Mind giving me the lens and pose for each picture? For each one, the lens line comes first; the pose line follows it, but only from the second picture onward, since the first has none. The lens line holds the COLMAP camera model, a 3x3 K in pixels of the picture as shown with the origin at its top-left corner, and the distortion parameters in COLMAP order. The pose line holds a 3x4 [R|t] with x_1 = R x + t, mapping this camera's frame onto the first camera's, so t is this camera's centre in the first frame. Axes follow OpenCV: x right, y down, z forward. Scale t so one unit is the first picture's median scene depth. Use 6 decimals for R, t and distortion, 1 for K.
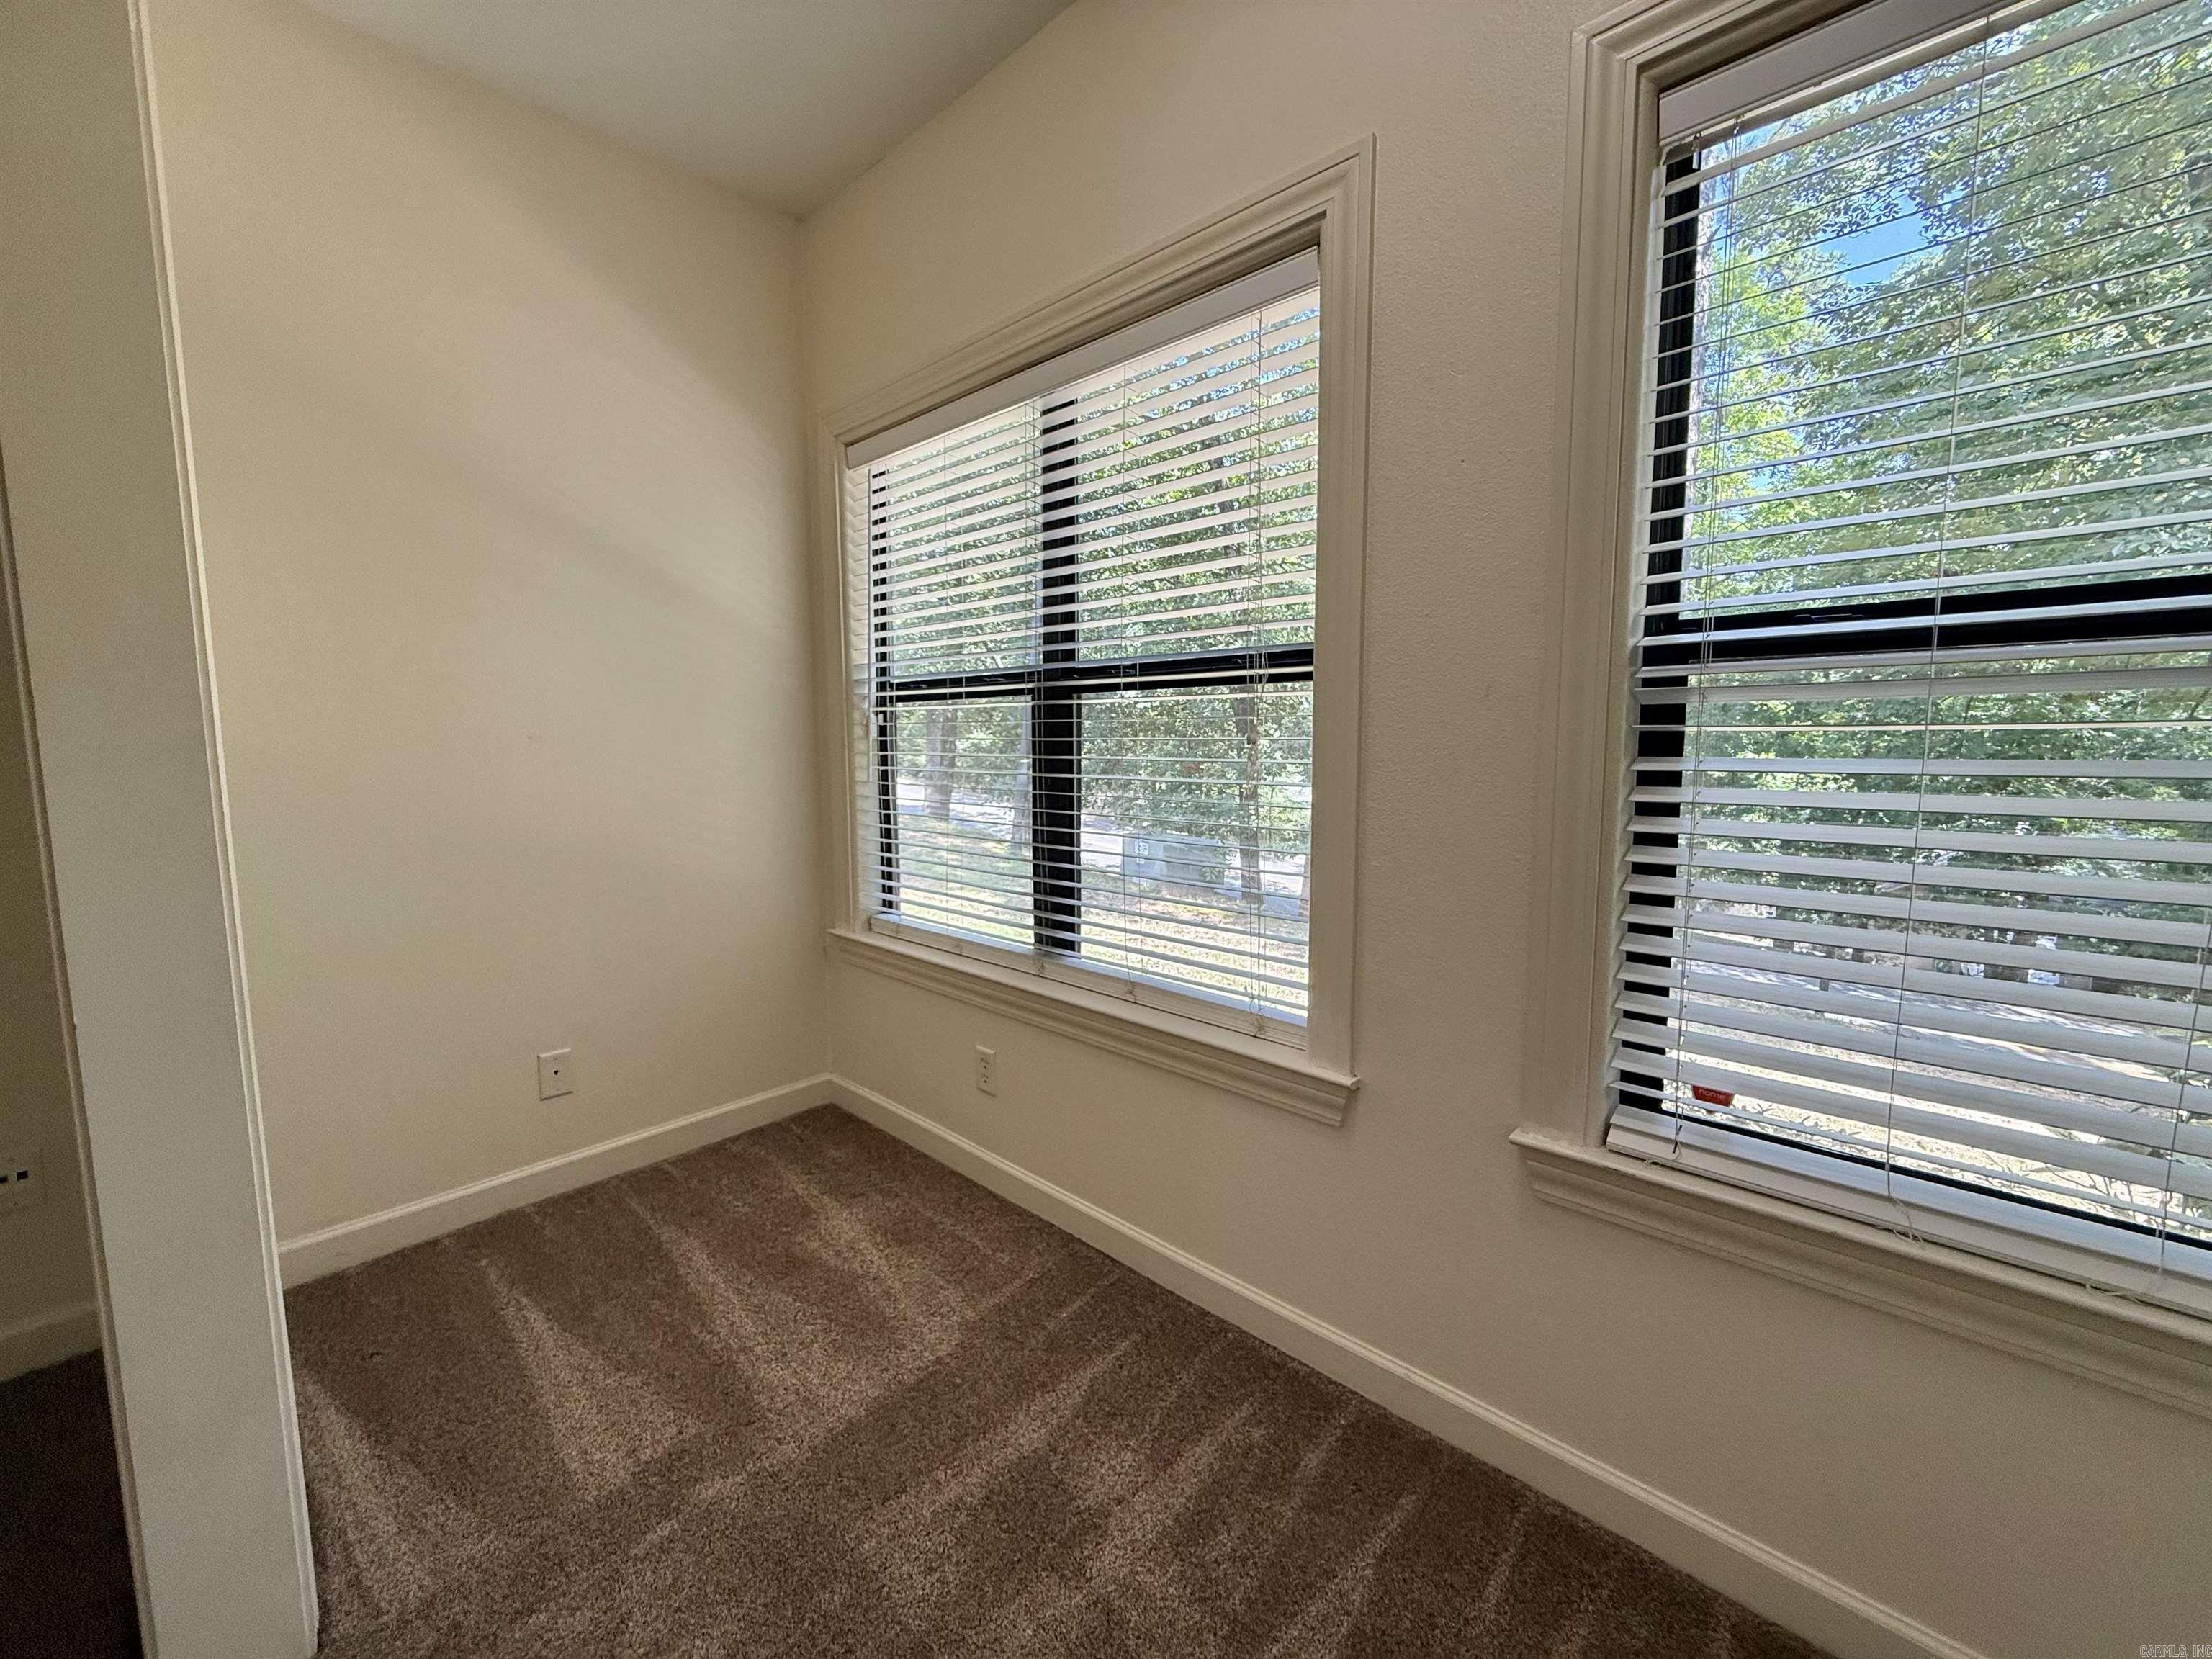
lens RADIAL K [[884.3, 0, 1100.9], [0, 884.3, 826.7], [0, 0, 1]] dist [0.001780, -0.000790]
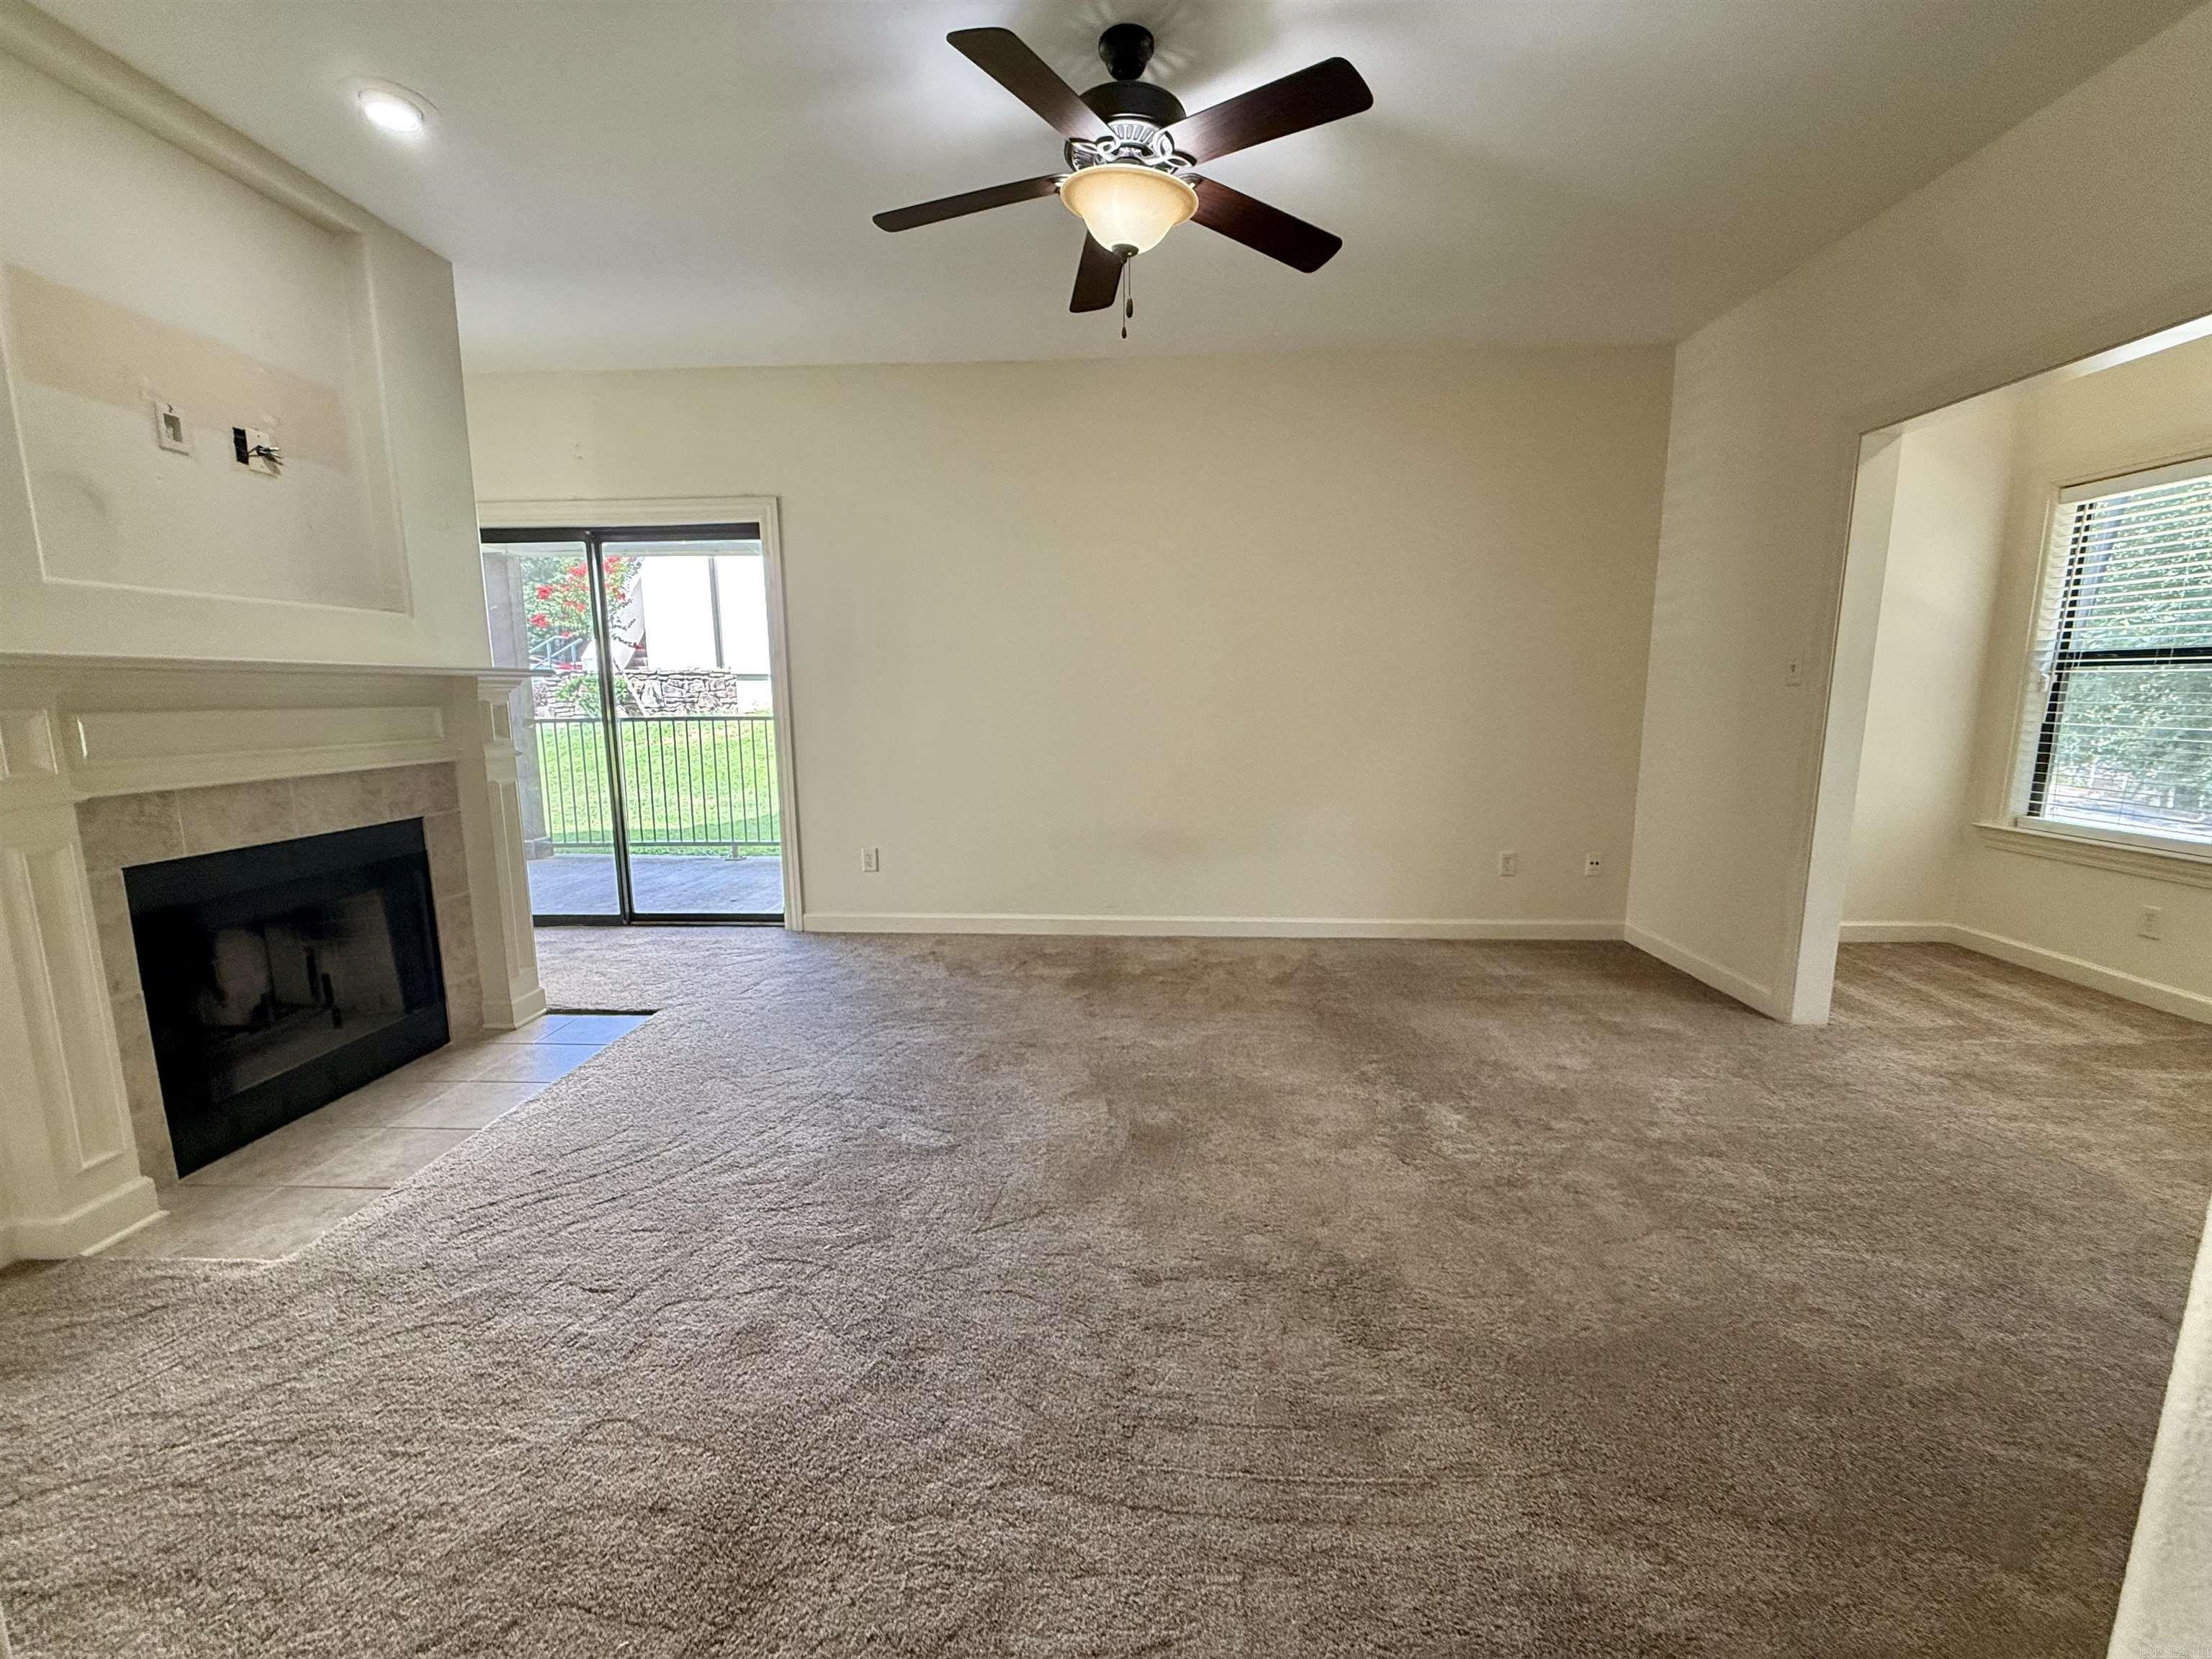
lens RADIAL K [[884.3, 0, 1102.0], [0, 884.3, 828.8], [0, 0, 1]] dist [0.001780, -0.000790]
pose [[0.660262, 0.122466, -0.740983, -0.237637], [-0.080018, 0.992471, 0.092731, 0.145919], [0.746761, -0.001935, 0.665090, -1.464310]]
